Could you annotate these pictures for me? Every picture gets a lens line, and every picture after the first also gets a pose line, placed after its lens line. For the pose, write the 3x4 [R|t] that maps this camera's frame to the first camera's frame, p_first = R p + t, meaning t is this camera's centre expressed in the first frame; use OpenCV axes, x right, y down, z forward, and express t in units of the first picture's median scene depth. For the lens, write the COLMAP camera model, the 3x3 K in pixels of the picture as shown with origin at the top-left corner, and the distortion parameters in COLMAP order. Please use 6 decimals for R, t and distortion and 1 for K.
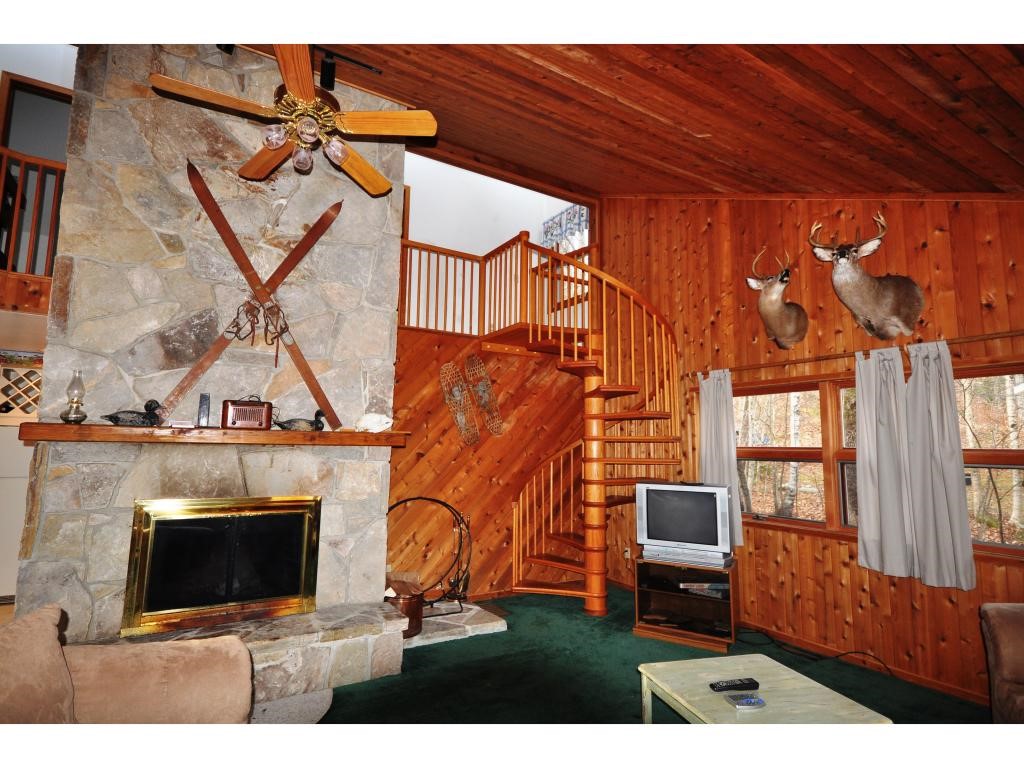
lens RADIAL K [[545.6, 0, 506.4], [0, 545.6, 375.6], [0, 0, 1]] dist [0.006728, -0.006105]
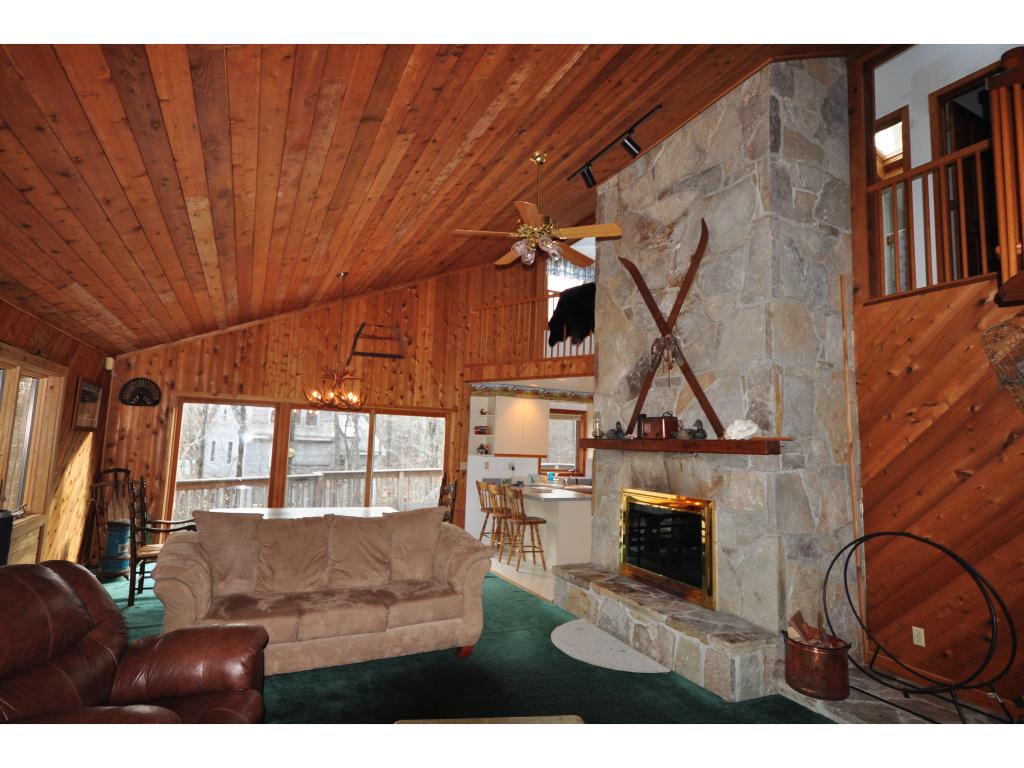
lens RADIAL K [[545.6, 0, 496.2], [0, 545.6, 383.1], [0, 0, 1]] dist [0.006728, -0.006105]
pose [[-0.132575, -0.136352, -0.981749, 0.752699], [0.082291, 0.985559, -0.147993, 0.113803], [0.987751, -0.100410, -0.119440, 0.712586]]
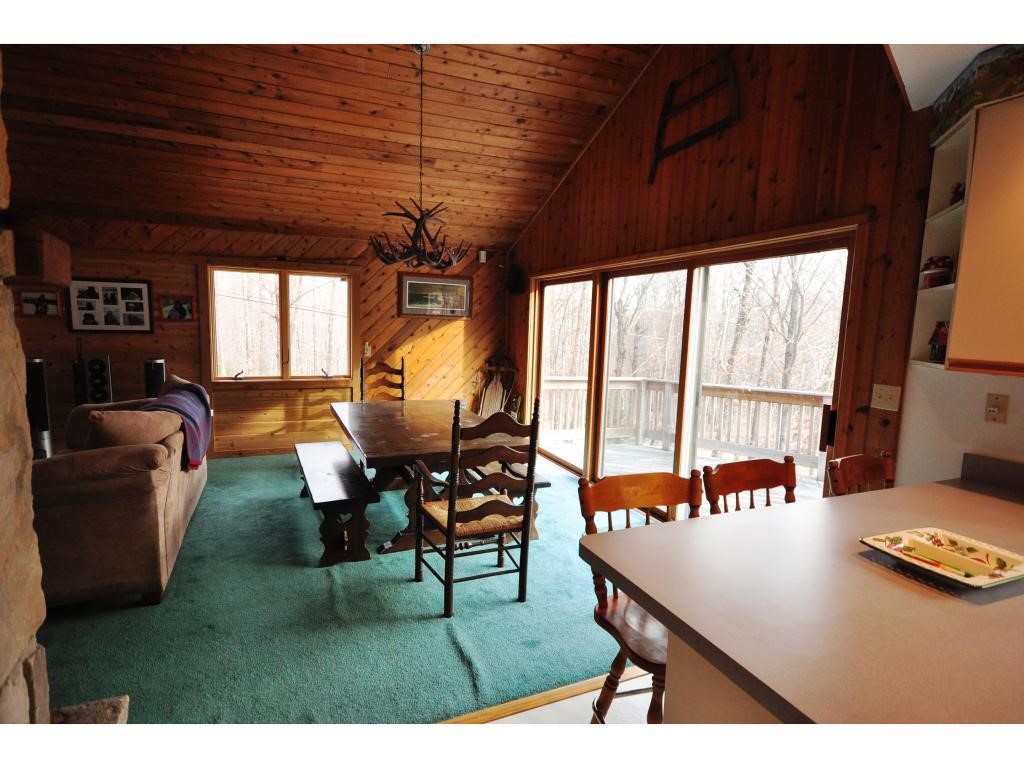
lens RADIAL K [[523.2, 0, 508.9], [0, 523.2, 383.2], [0, 0, 1]] dist [0.000318, -0.003825]
pose [[-0.984783, -0.068644, 0.159656, -1.018503], [-0.070891, 0.997449, -0.008415, 0.126706], [-0.158671, -0.019605, -0.987137, 0.978101]]
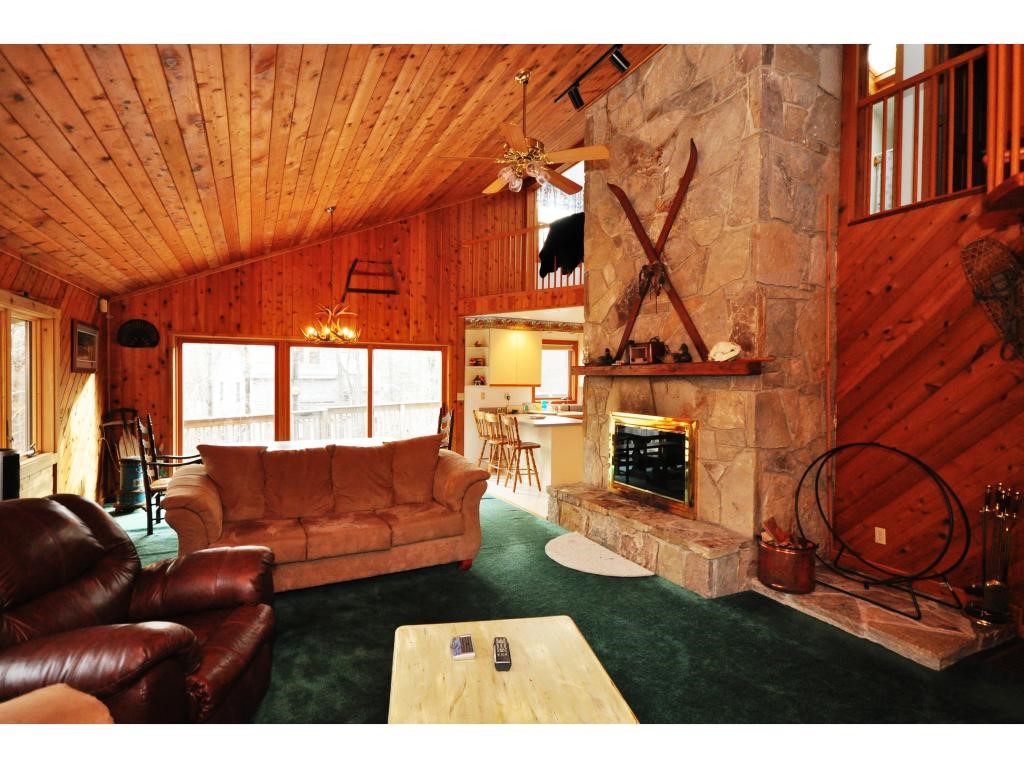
lens RADIAL K [[523.2, 0, 503.6], [0, 523.2, 387.2], [0, 0, 1]] dist [0.000318, -0.003825]
pose [[-0.114892, -0.003466, -0.993372, 0.733001], [0.112176, 0.993552, -0.016440, 0.122346], [0.987024, -0.113322, -0.113763, 0.719242]]
